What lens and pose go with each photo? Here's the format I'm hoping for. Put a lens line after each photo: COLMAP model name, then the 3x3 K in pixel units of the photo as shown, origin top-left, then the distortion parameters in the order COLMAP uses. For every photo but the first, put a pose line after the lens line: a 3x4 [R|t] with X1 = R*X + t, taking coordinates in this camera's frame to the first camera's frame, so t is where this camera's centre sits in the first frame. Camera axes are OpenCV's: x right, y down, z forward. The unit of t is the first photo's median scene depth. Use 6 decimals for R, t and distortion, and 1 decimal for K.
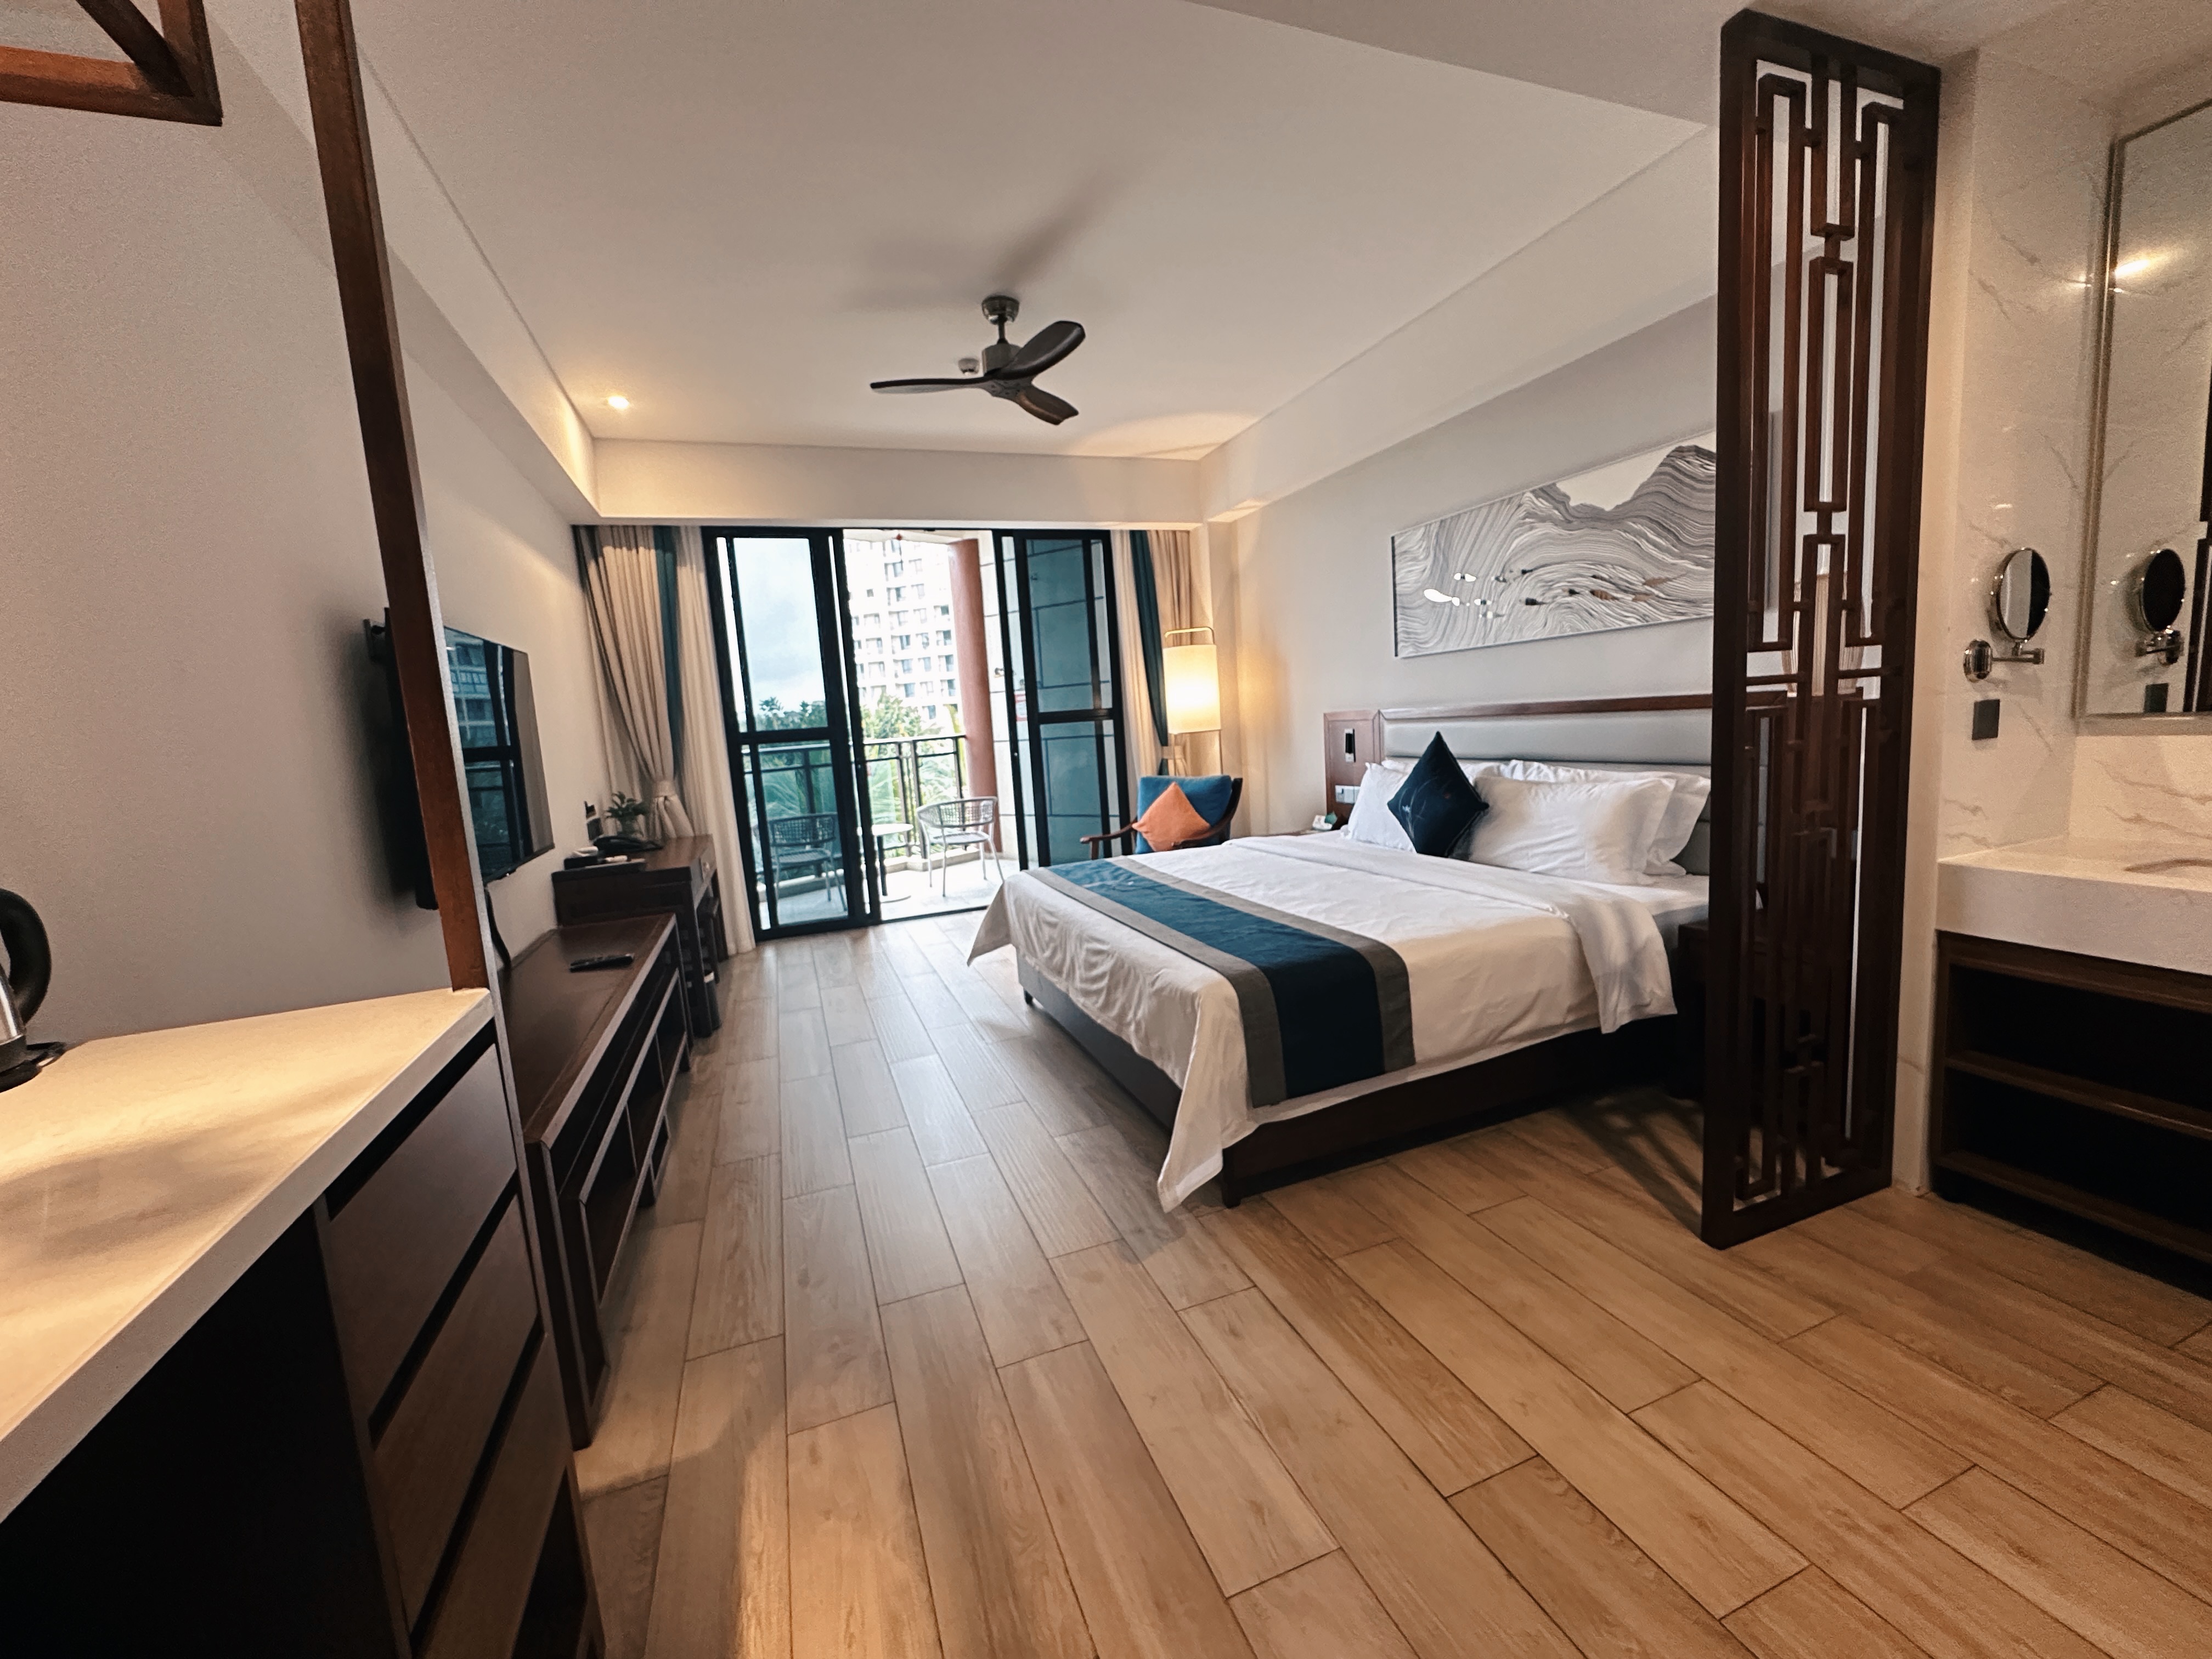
lens RADIAL K [[882.1, 0, 1106.0], [0, 882.1, 829.5], [0, 0, 1]] dist [-0.004873, 0.000045]
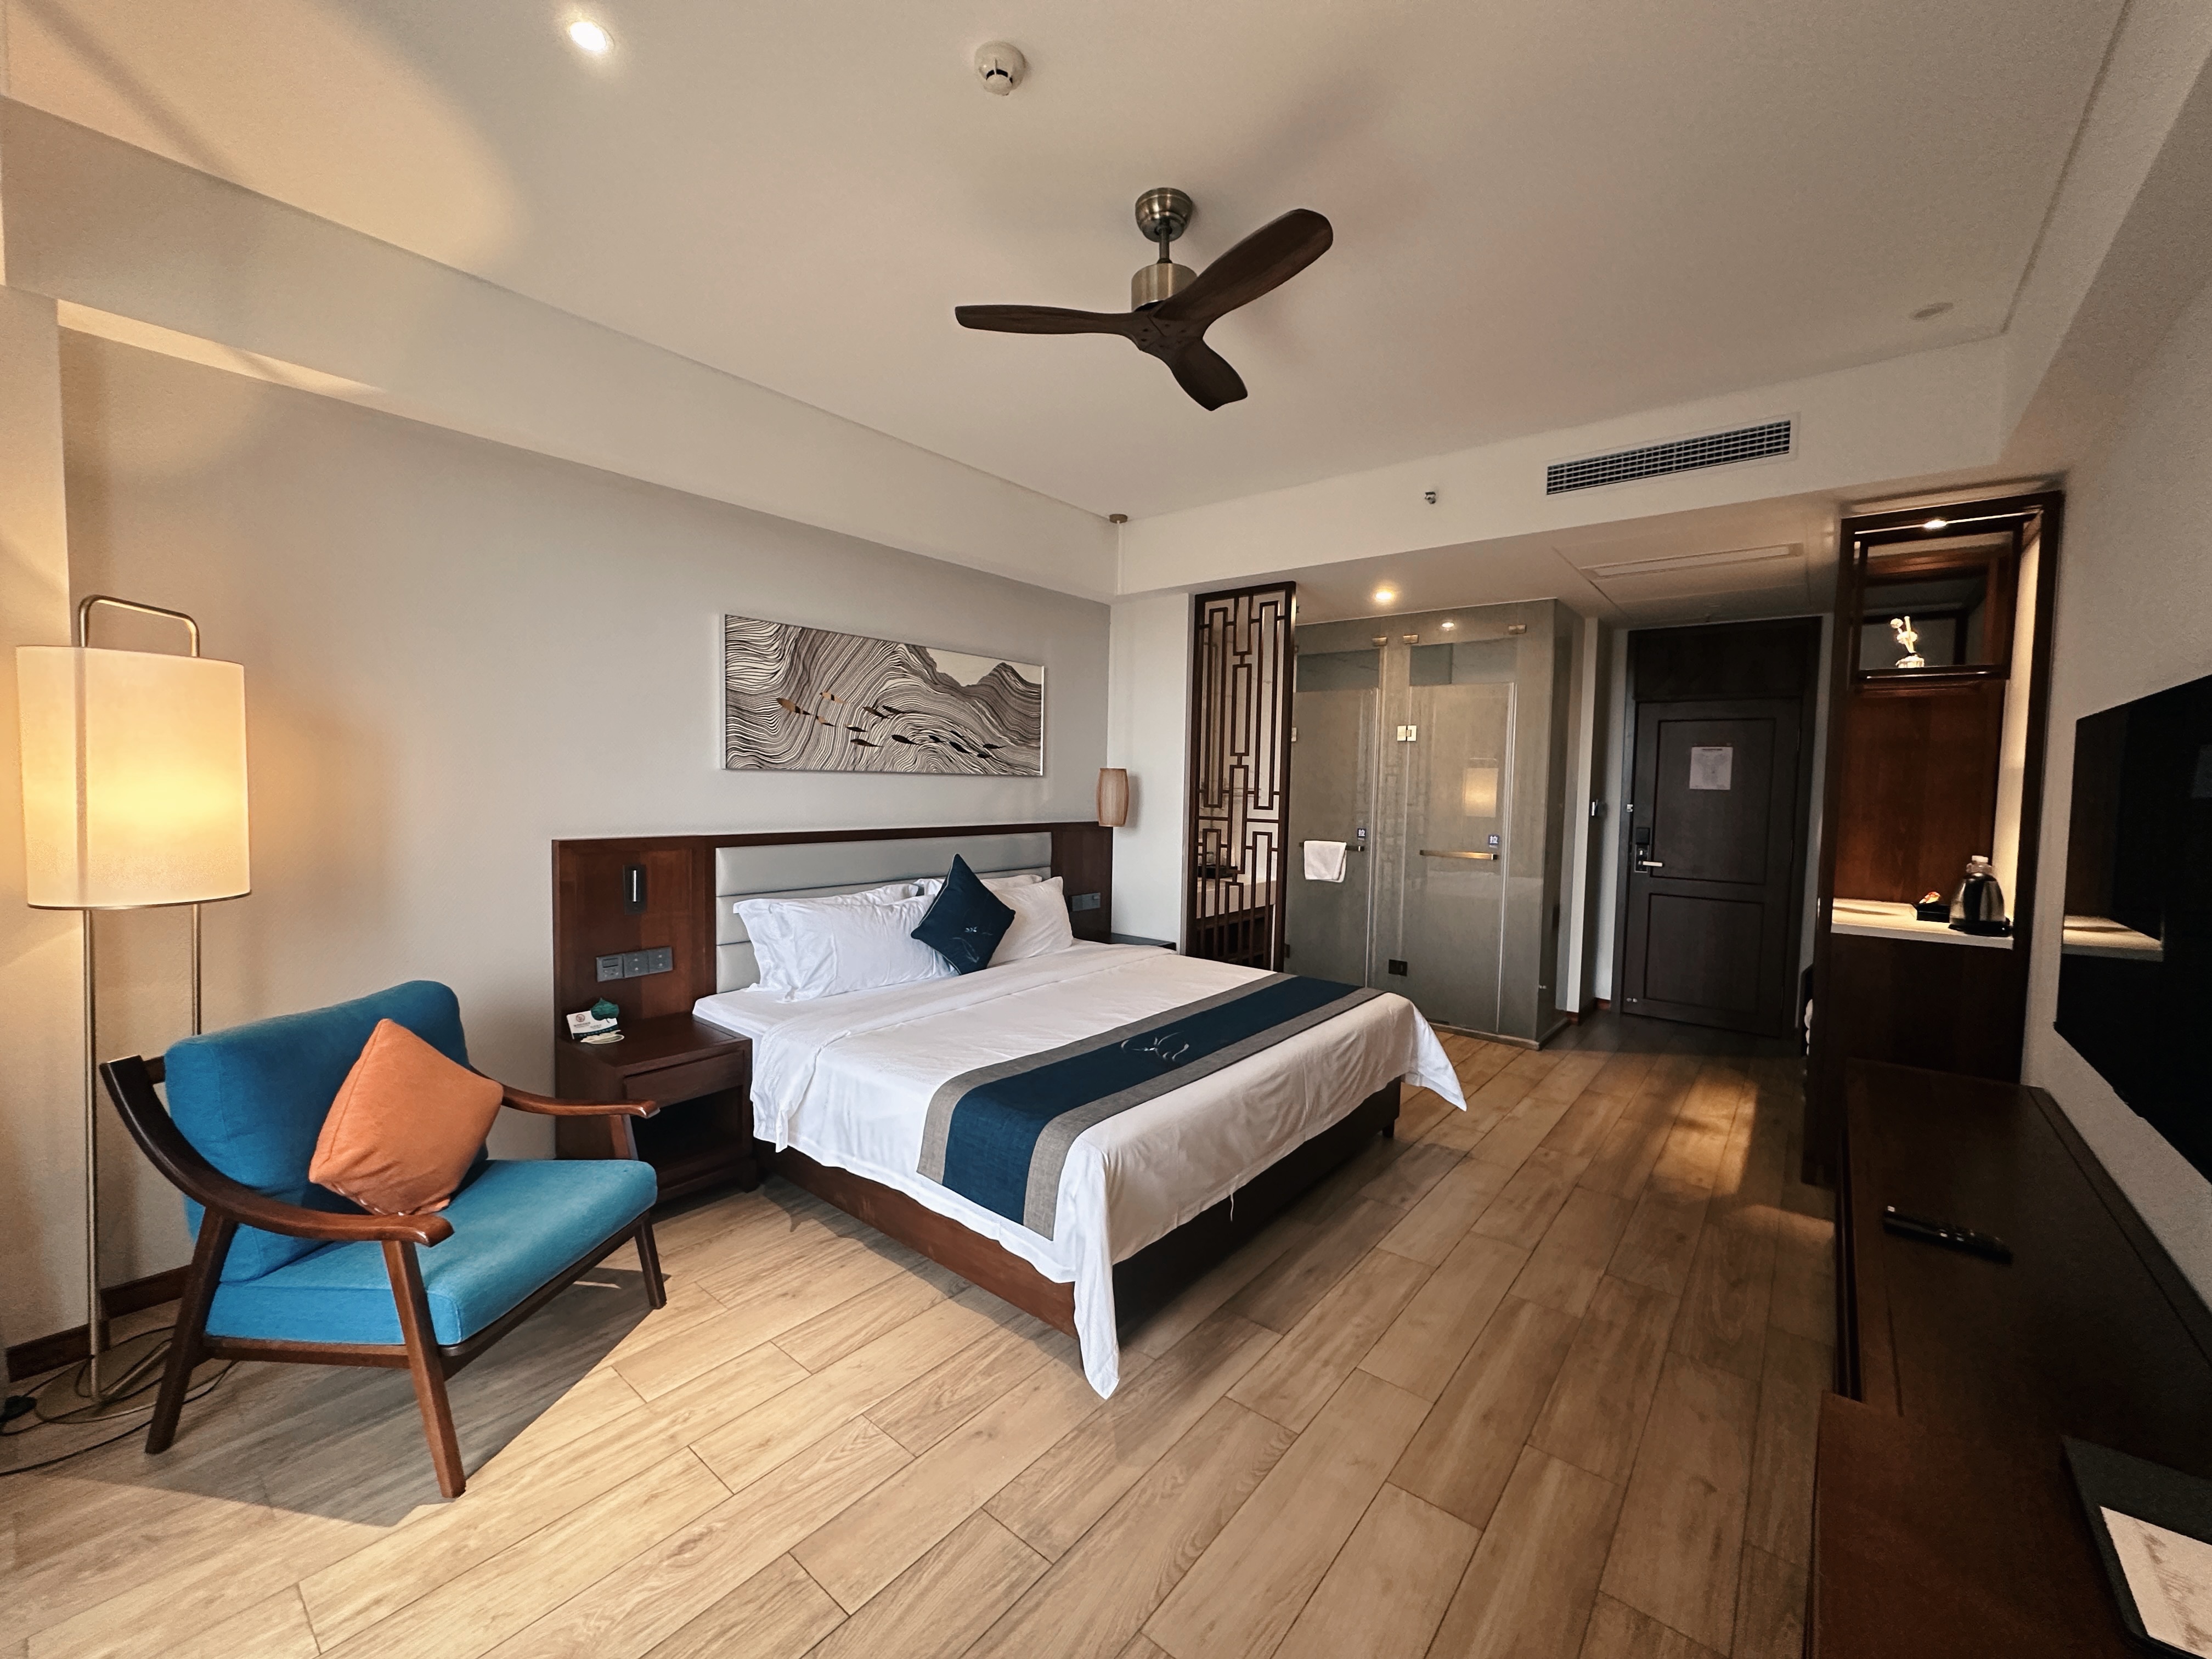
lens RADIAL K [[882.1, 0, 1106.0], [0, 882.1, 829.5], [0, 0, 1]] dist [-0.004873, 0.000045]
pose [[-0.503281, 0.012815, 0.864028, -0.646576], [0.125098, 0.990437, 0.058177, -0.184360], [-0.855020, 0.137367, -0.500072, 1.411524]]
